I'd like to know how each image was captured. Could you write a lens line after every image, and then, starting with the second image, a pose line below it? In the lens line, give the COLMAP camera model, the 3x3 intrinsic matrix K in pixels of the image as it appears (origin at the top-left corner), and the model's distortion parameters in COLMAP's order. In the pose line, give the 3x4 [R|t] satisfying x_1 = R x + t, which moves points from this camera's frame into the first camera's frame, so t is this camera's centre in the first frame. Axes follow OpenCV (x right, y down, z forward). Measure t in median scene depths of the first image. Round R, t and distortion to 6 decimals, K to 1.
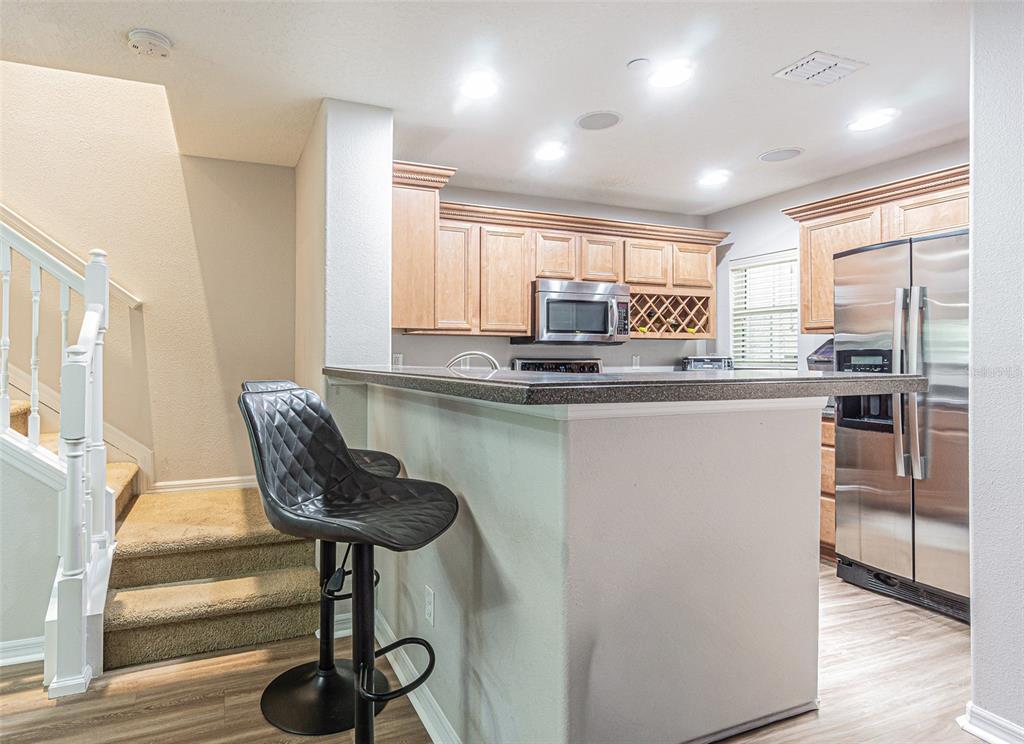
lens RADIAL K [[543.7, 0, 428.9], [0, 543.7, 359.5], [0, 0, 1]] dist [0.002712, 0.000633]
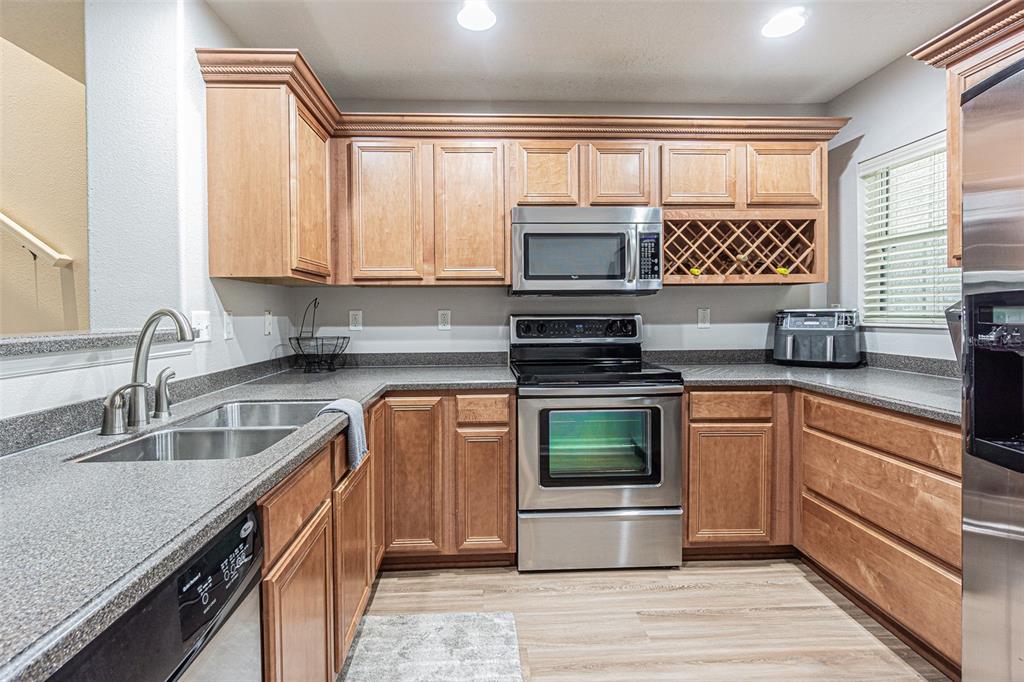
lens RADIAL K [[484.0, 0, 497.0], [0, 484.0, 320.7], [0, 0, 1]] dist [-0.002309, 0.000873]
pose [[0.951071, -0.004694, -0.308938, 0.342615], [0.009219, 0.999871, 0.013187, -0.002346], [0.308836, -0.015390, 0.950991, 0.329421]]
